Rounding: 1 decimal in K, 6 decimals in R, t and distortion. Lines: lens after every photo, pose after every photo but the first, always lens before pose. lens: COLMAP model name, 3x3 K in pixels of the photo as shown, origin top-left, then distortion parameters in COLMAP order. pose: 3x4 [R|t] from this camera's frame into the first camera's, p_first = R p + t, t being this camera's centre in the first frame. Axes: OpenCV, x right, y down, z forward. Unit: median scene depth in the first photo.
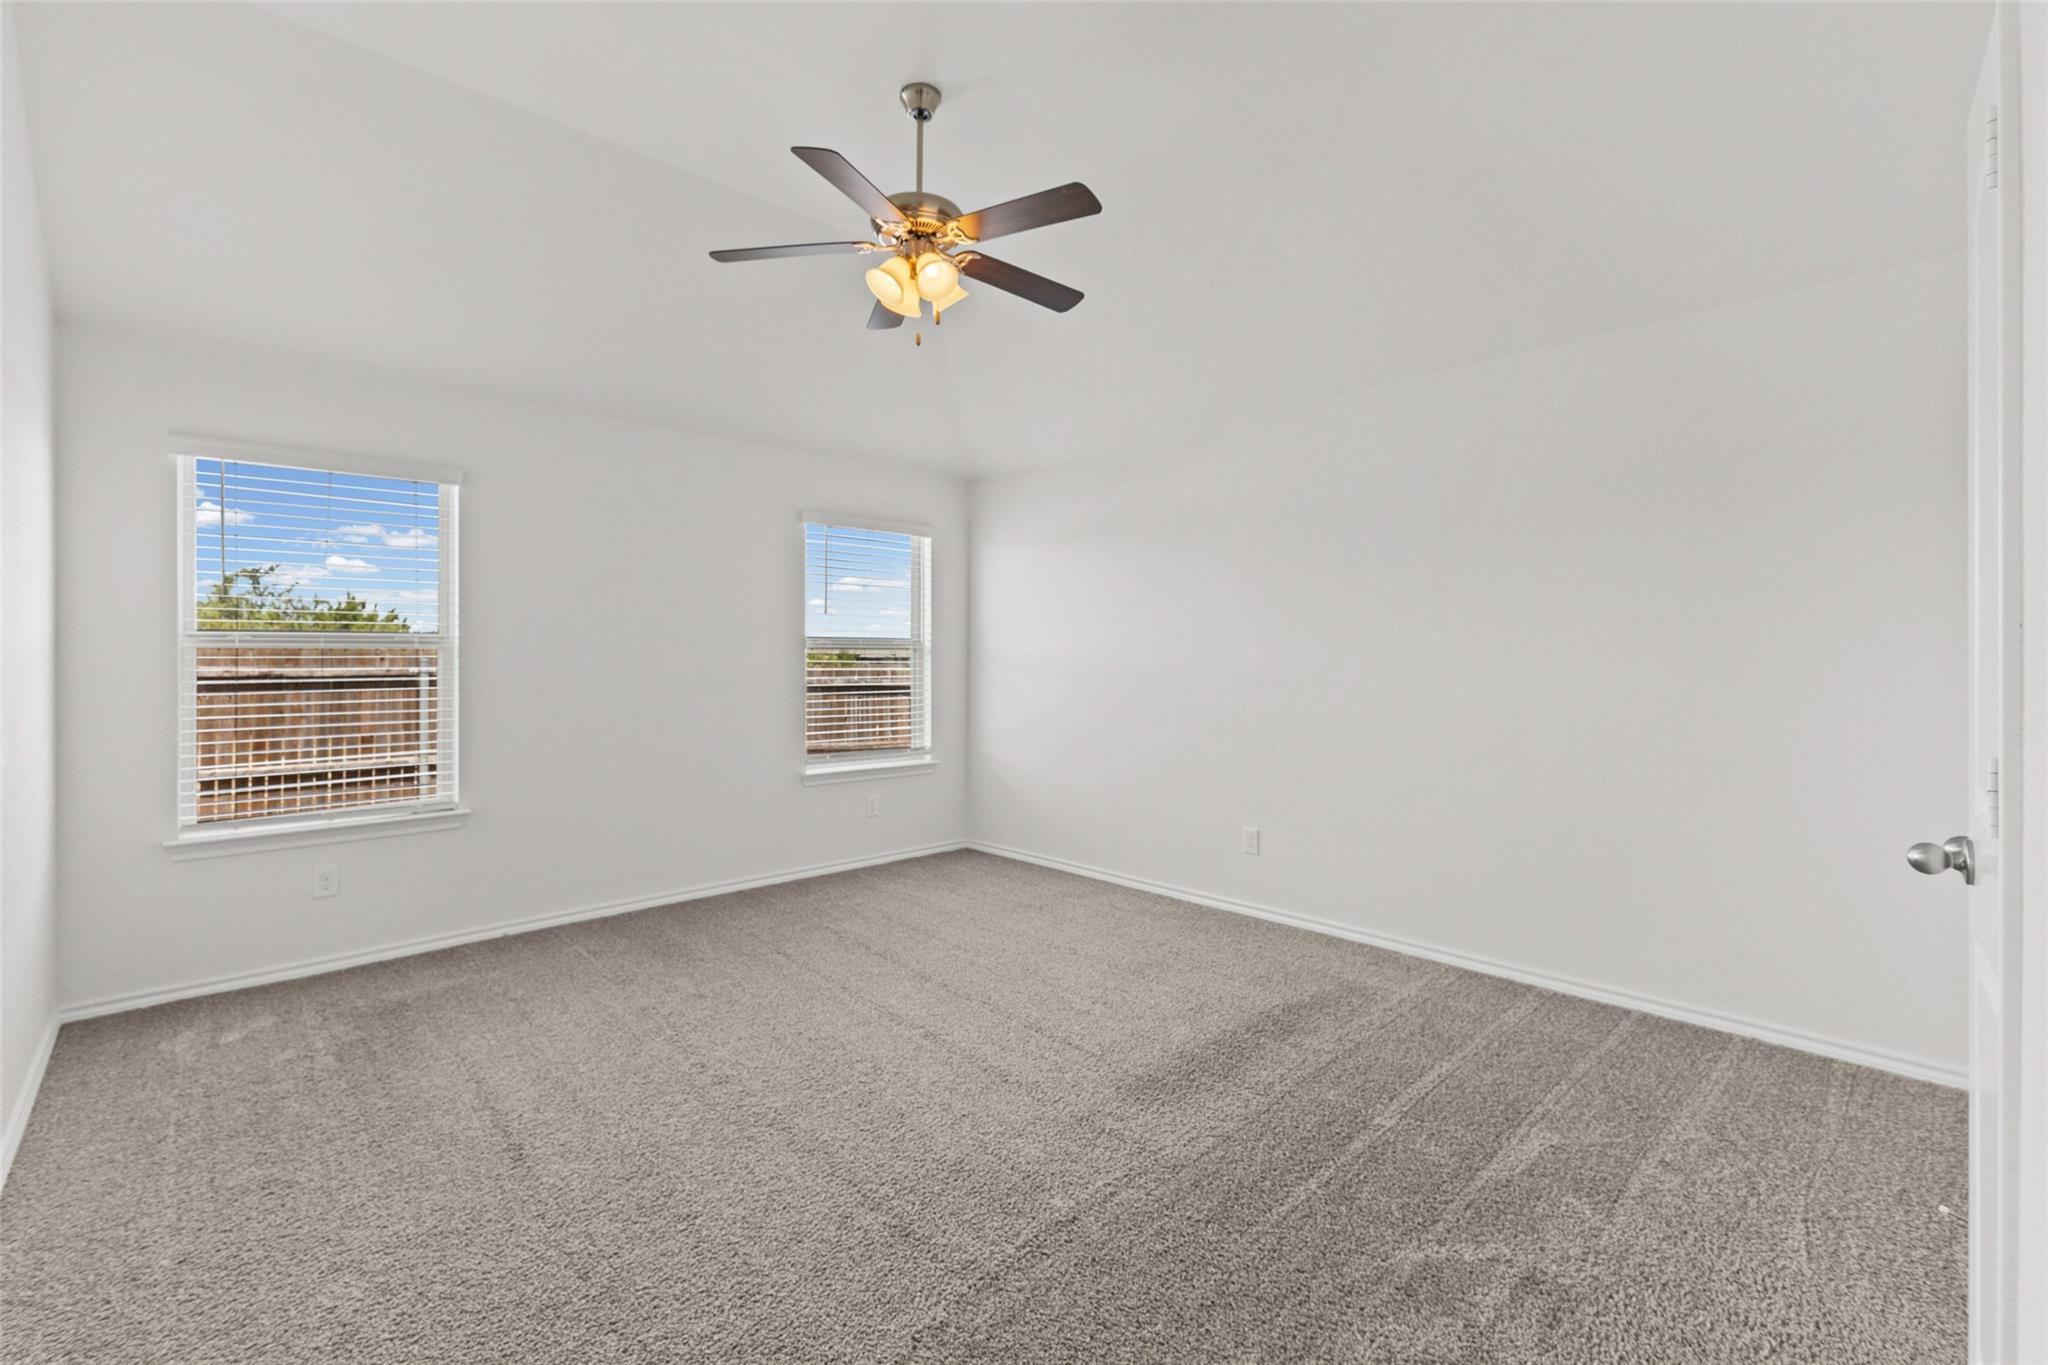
lens RADIAL K [[928.3, 0, 1023.1], [0, 928.3, 664.2], [0, 0, 1]] dist [-0.002570, -0.000143]
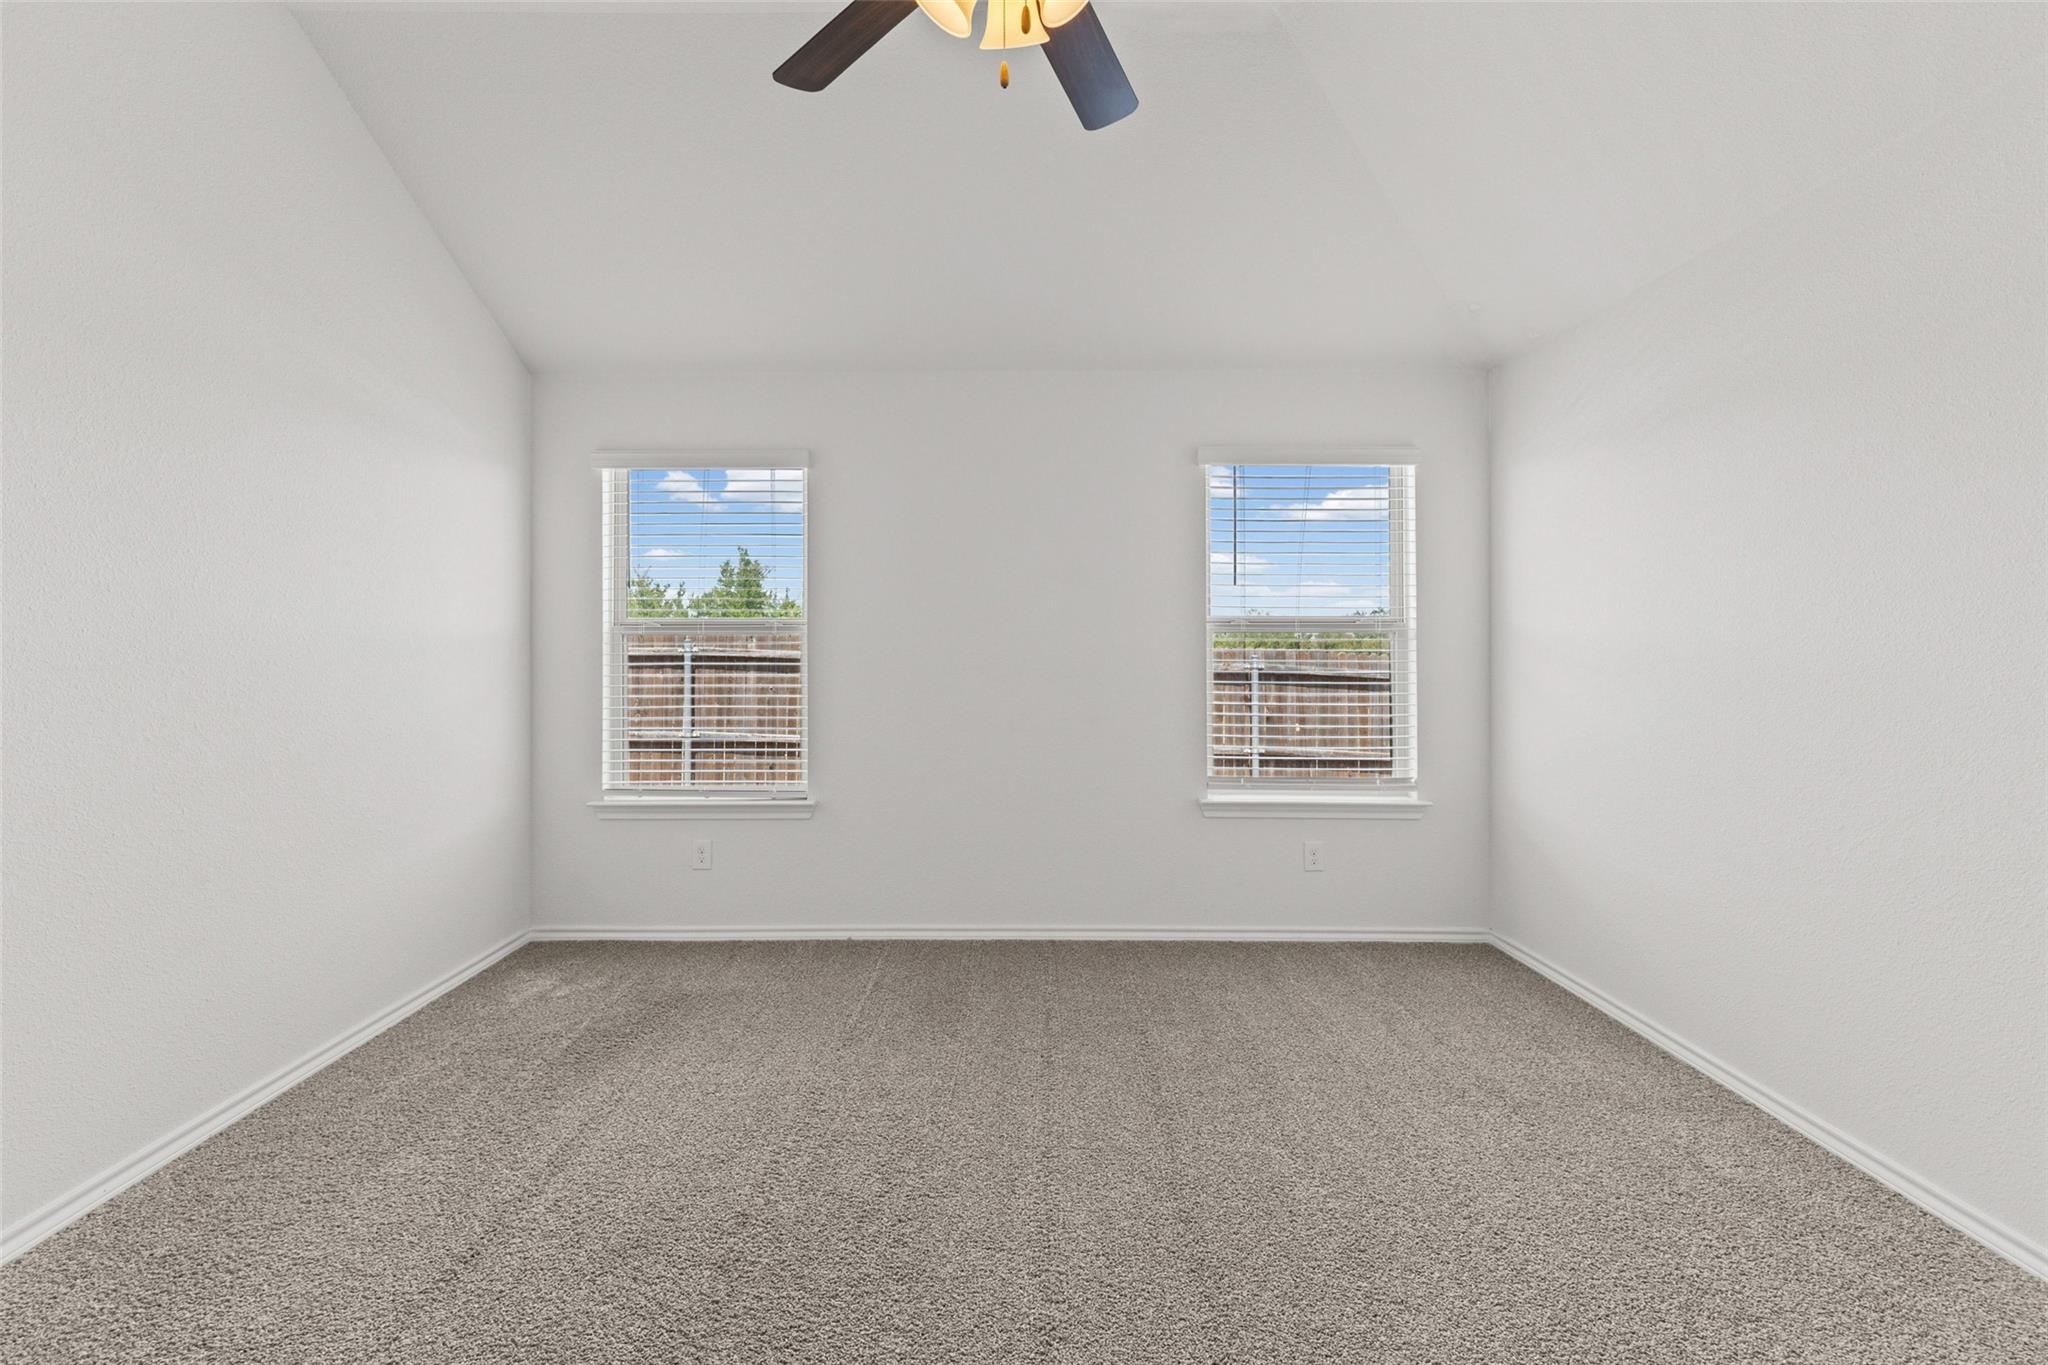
lens RADIAL K [[890.5, 0, 1030.4], [0, 890.5, 634.2], [0, 0, 1]] dist [0.007335, -0.002439]
pose [[0.709256, -0.008440, -0.704901, 0.191841], [-0.006312, 0.999812, -0.018323, -0.001495], [0.704923, 0.017445, 0.709069, 0.436890]]
